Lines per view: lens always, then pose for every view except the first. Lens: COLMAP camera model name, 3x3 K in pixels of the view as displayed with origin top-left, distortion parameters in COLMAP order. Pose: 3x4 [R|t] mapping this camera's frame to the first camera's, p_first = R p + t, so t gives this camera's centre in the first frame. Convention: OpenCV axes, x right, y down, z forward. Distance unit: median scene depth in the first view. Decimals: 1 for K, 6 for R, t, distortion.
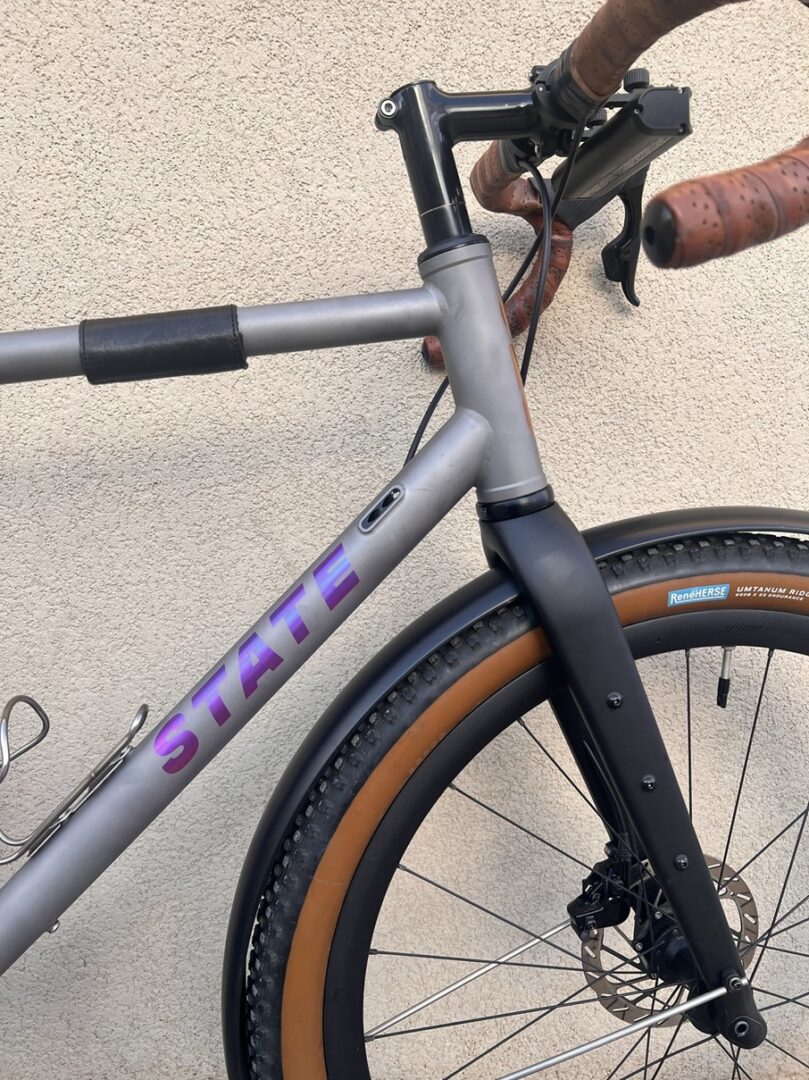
lens RADIAL K [[850.6, 0, 402.7], [0, 850.6, 548.6], [0, 0, 1]] dist [0.035255, -0.056416]
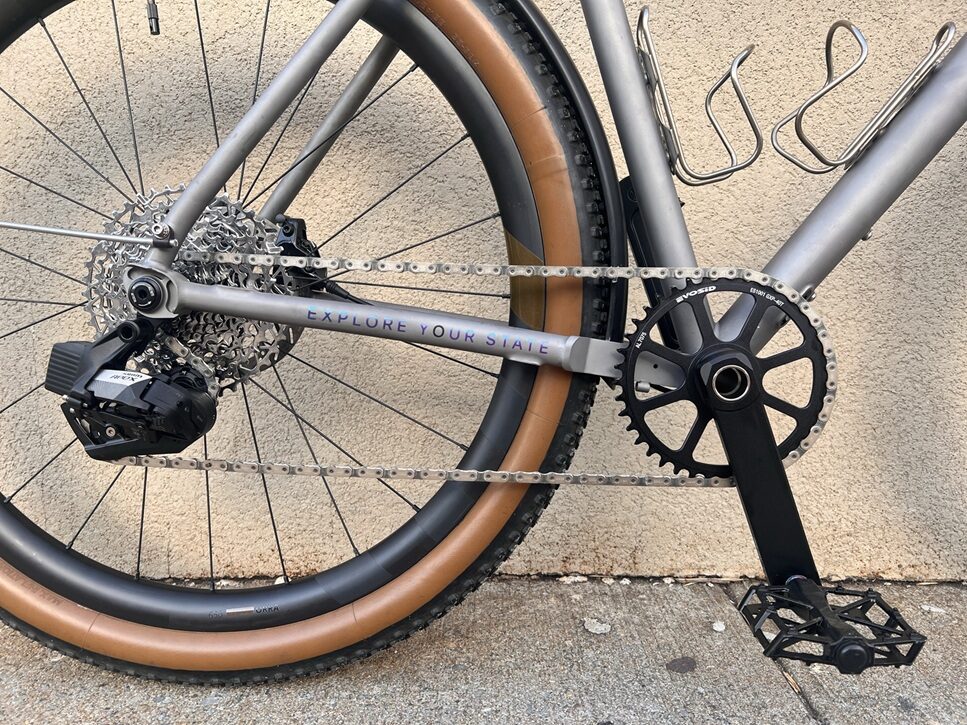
lens RADIAL K [[761.6, 0, 515.7], [0, 761.6, 324.6], [0, 0, 1]] dist [0.035255, -0.056416]
pose [[0.977535, -0.064621, -0.200621, -0.580431], [0.056113, 0.997279, -0.047817, 0.506642], [0.203165, 0.035486, 0.978501, -0.077149]]
